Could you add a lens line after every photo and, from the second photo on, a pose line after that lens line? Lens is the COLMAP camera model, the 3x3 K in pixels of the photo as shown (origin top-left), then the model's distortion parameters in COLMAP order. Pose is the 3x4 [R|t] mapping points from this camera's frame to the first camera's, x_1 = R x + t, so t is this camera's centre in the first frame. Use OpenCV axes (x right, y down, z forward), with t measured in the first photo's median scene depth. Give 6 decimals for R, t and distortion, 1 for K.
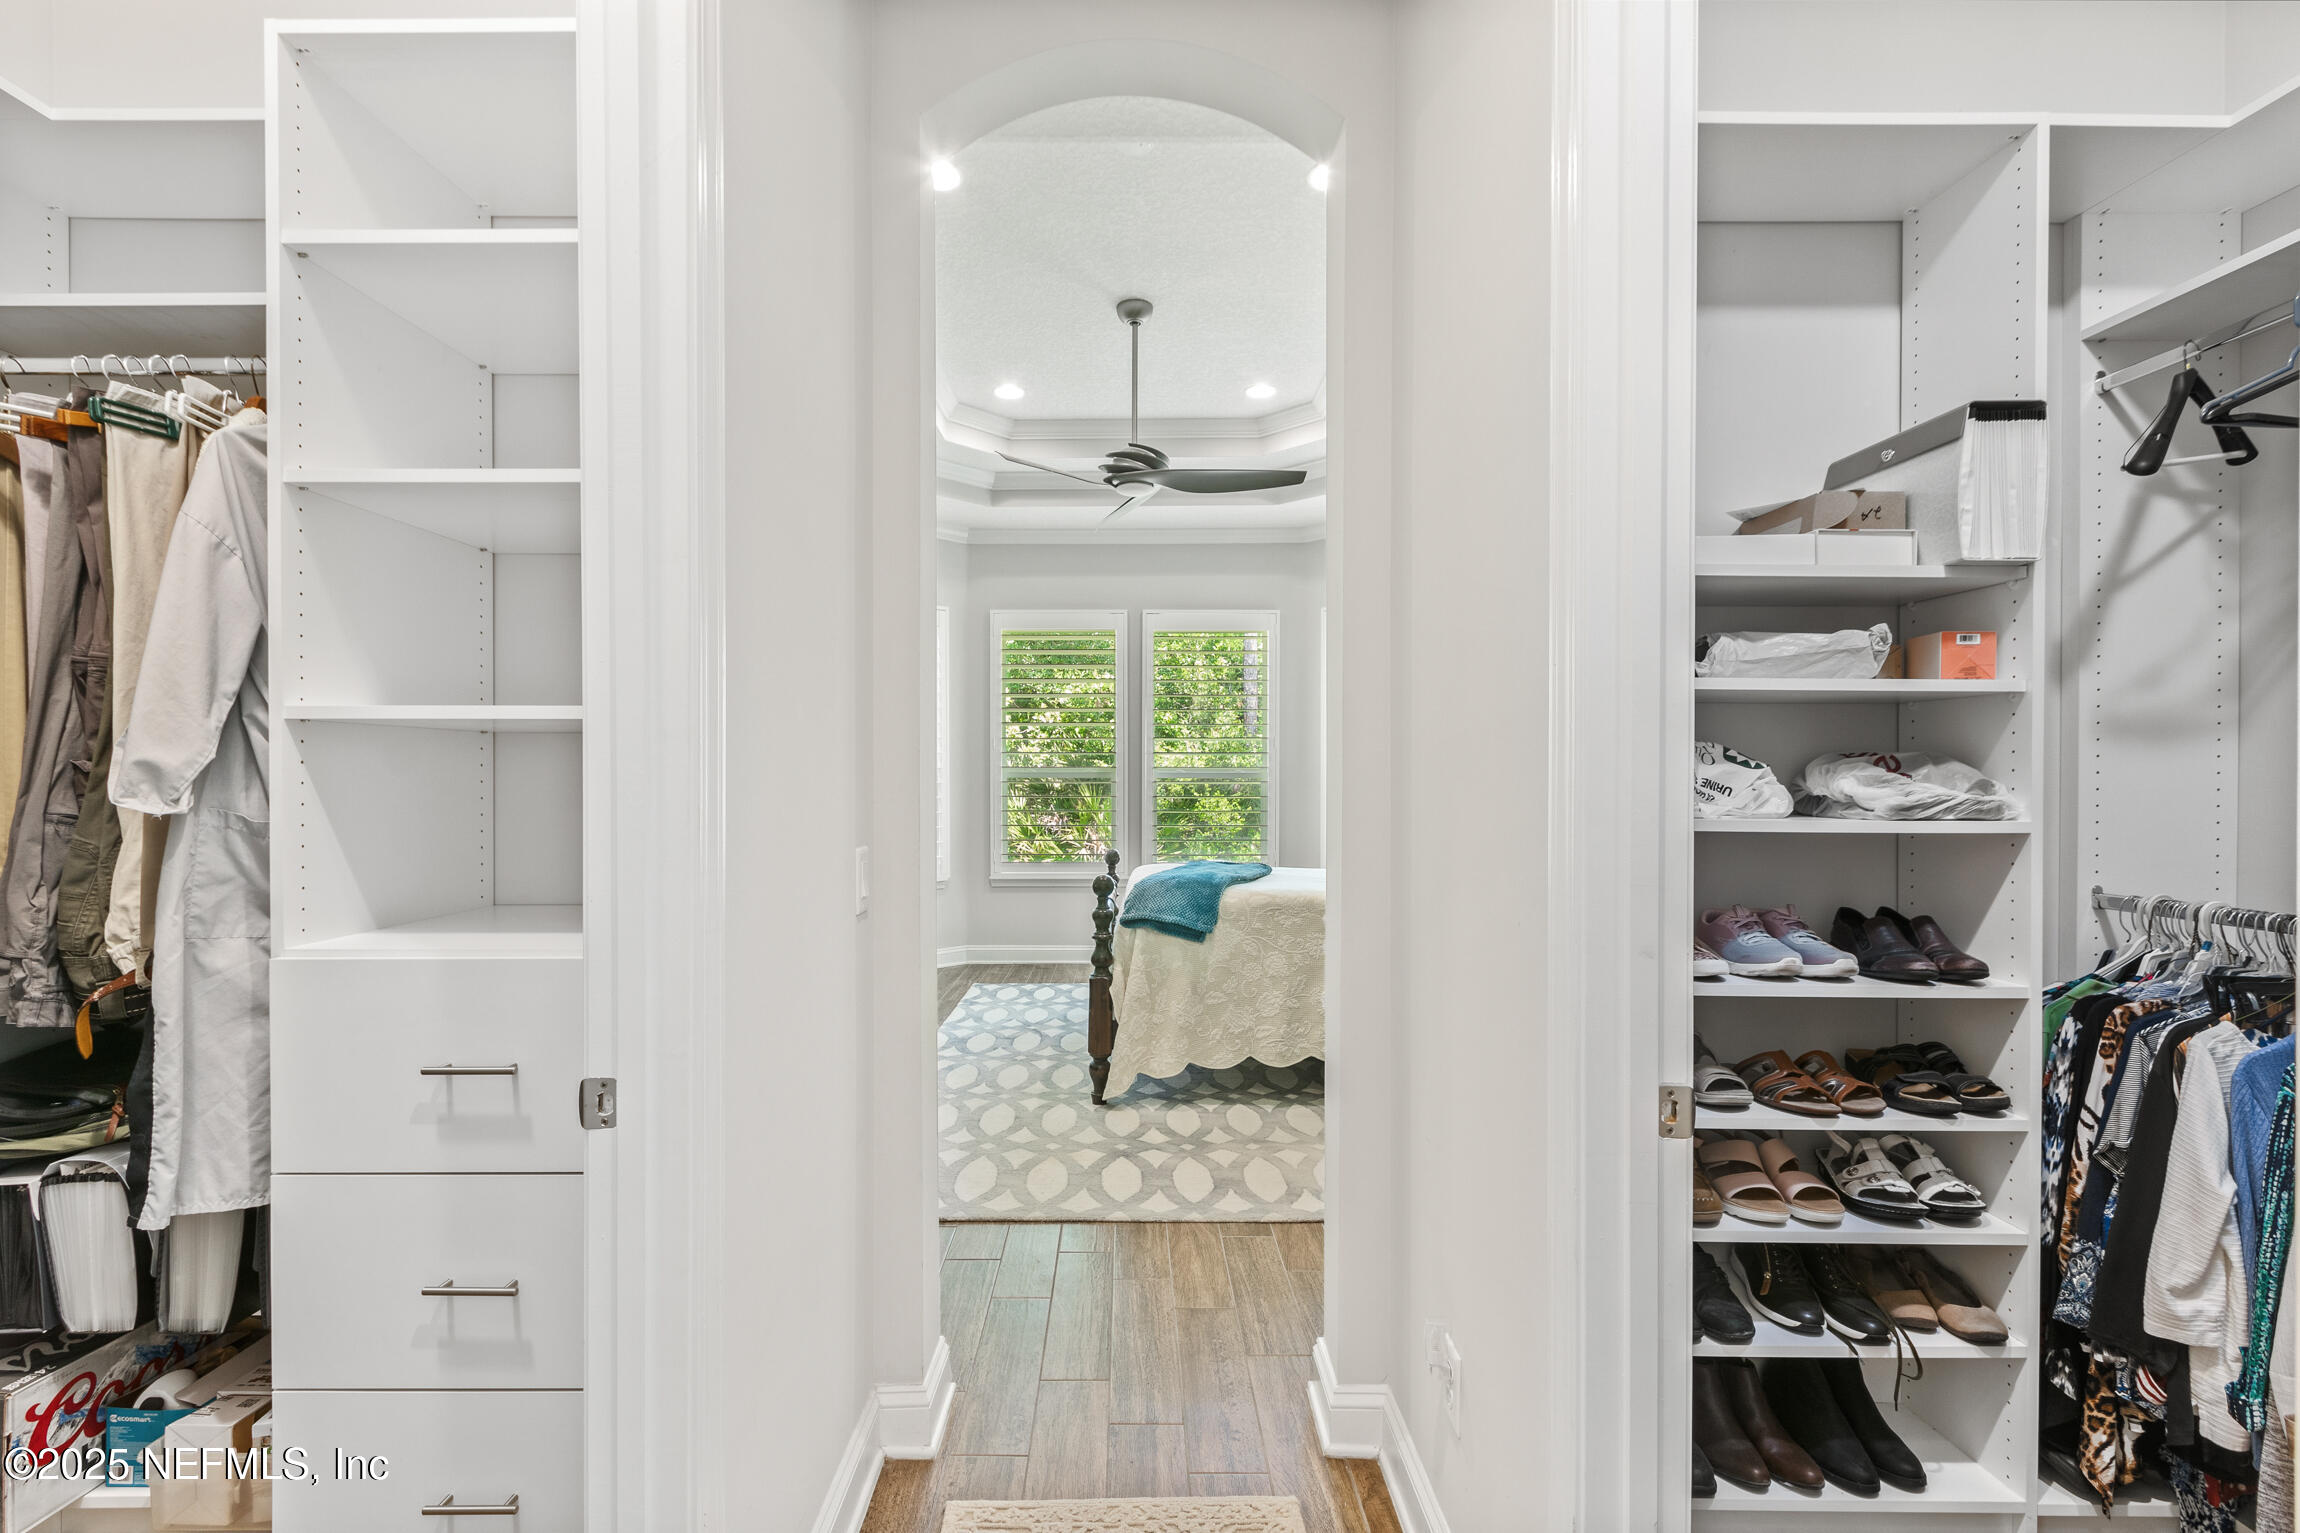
lens RADIAL K [[1085.0, 0, 1141.8], [0, 1085.0, 765.2], [0, 0, 1]] dist [0.009846, 0.000803]
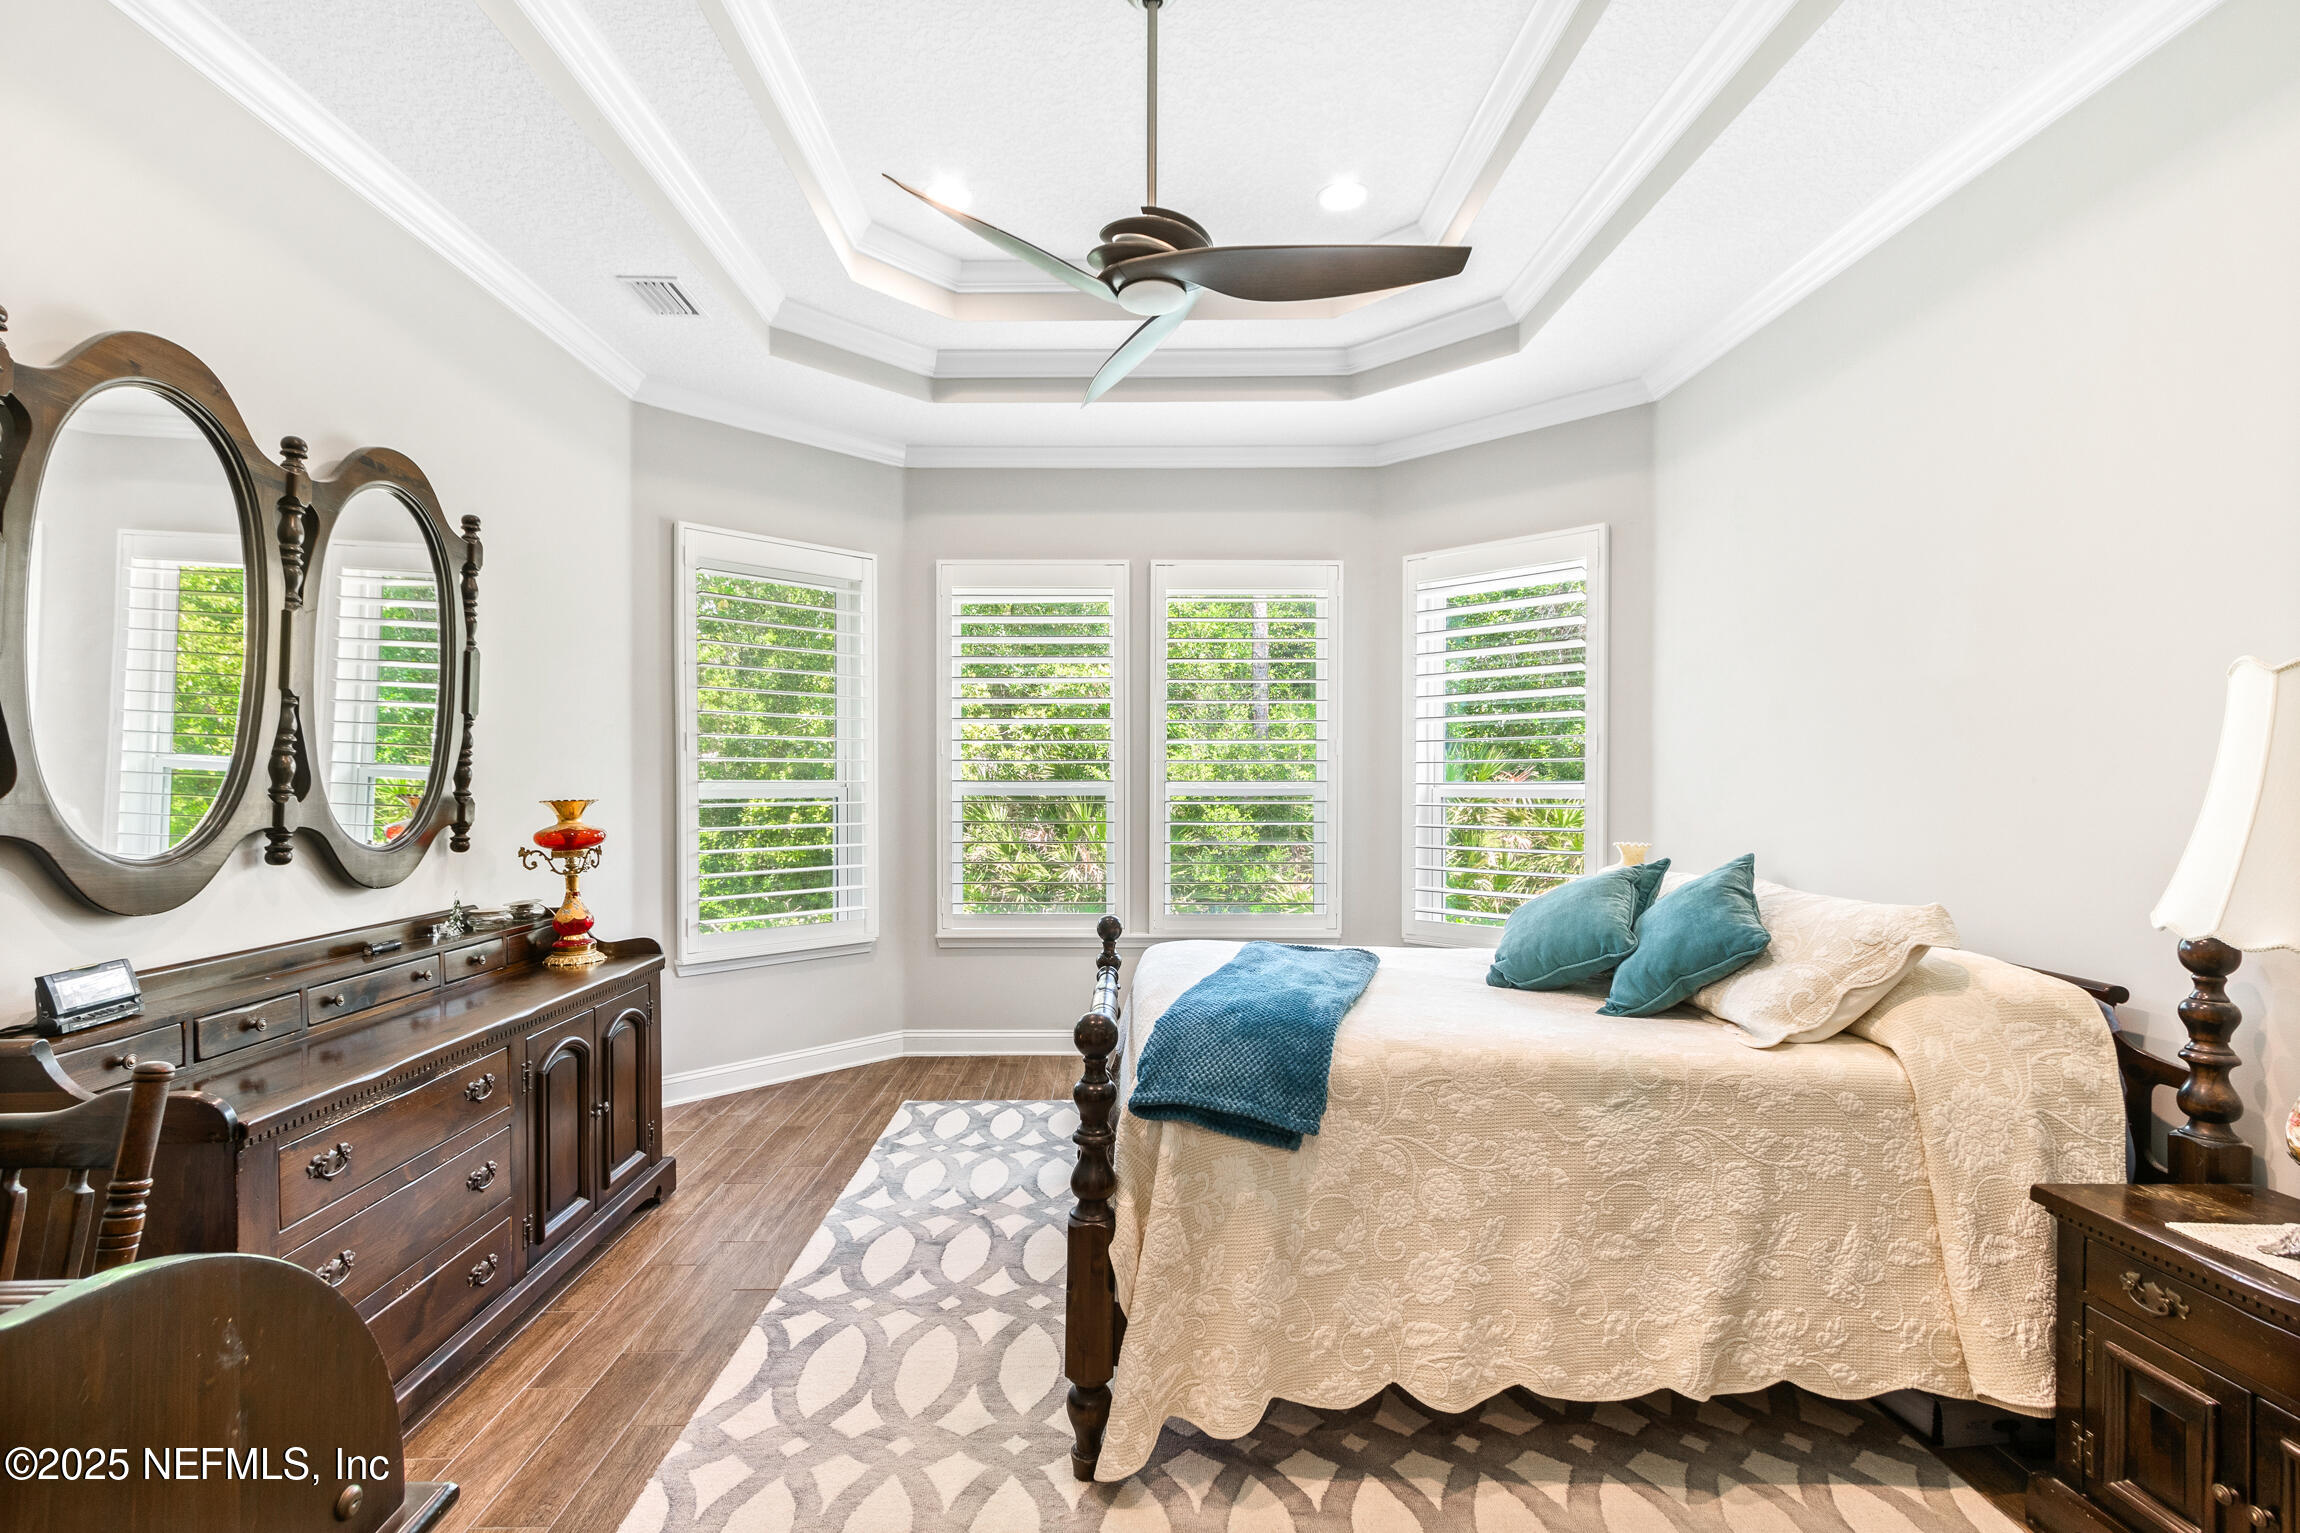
lens RADIAL K [[1085.0, 0, 1156.6], [0, 1085.0, 766.0], [0, 0, 1]] dist [0.009846, 0.000803]
pose [[0.999789, -0.000897, 0.020539, -0.017540], [0.000923, 0.999999, -0.001266, -0.011578], [-0.020538, 0.001284, 0.999788, 0.500030]]
